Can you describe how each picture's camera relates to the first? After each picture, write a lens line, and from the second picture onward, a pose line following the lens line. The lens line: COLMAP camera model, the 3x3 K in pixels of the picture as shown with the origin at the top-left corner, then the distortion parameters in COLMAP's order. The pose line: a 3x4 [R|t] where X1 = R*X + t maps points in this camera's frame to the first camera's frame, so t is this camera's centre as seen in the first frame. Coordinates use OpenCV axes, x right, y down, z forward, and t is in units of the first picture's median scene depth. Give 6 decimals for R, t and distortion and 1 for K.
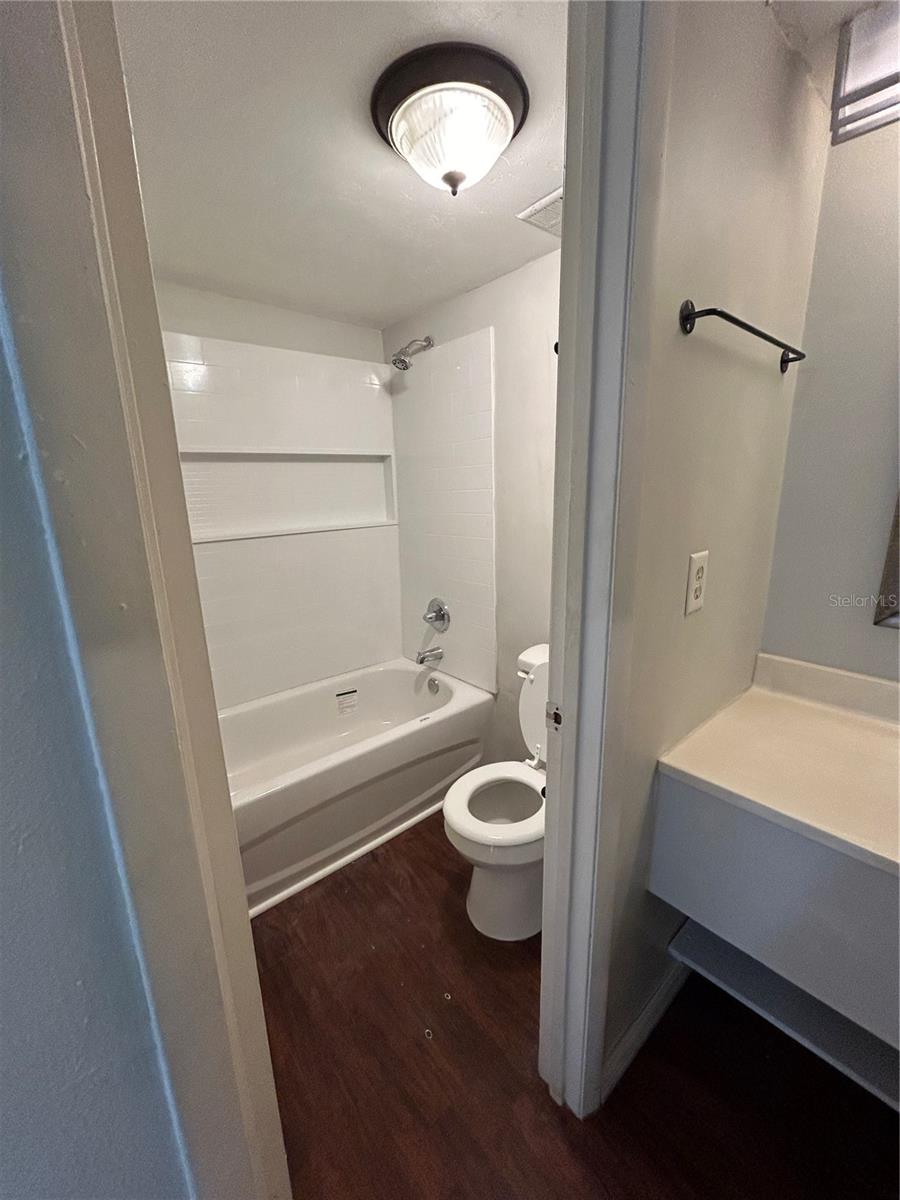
lens RADIAL K [[479.8, 0, 451.8], [0, 479.8, 602.9], [0, 0, 1]] dist [-0.001166, 0.000123]
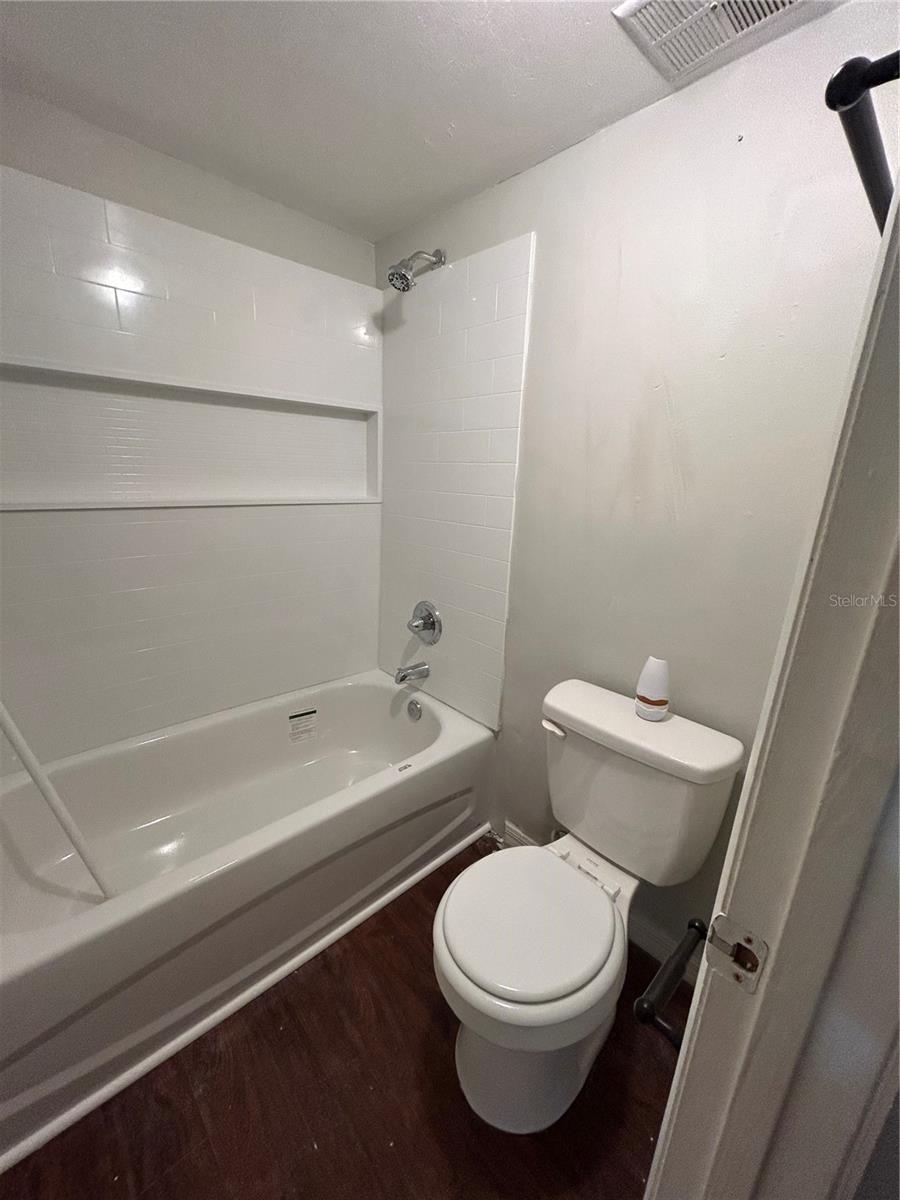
lens RADIAL K [[479.8, 0, 451.8], [0, 479.8, 602.9], [0, 0, 1]] dist [-0.001166, 0.000123]
pose [[0.996383, 0.059454, 0.060708, -0.037727], [-0.061320, 0.997687, 0.029346, -0.032913], [-0.058823, -0.032963, 0.997724, 0.221590]]
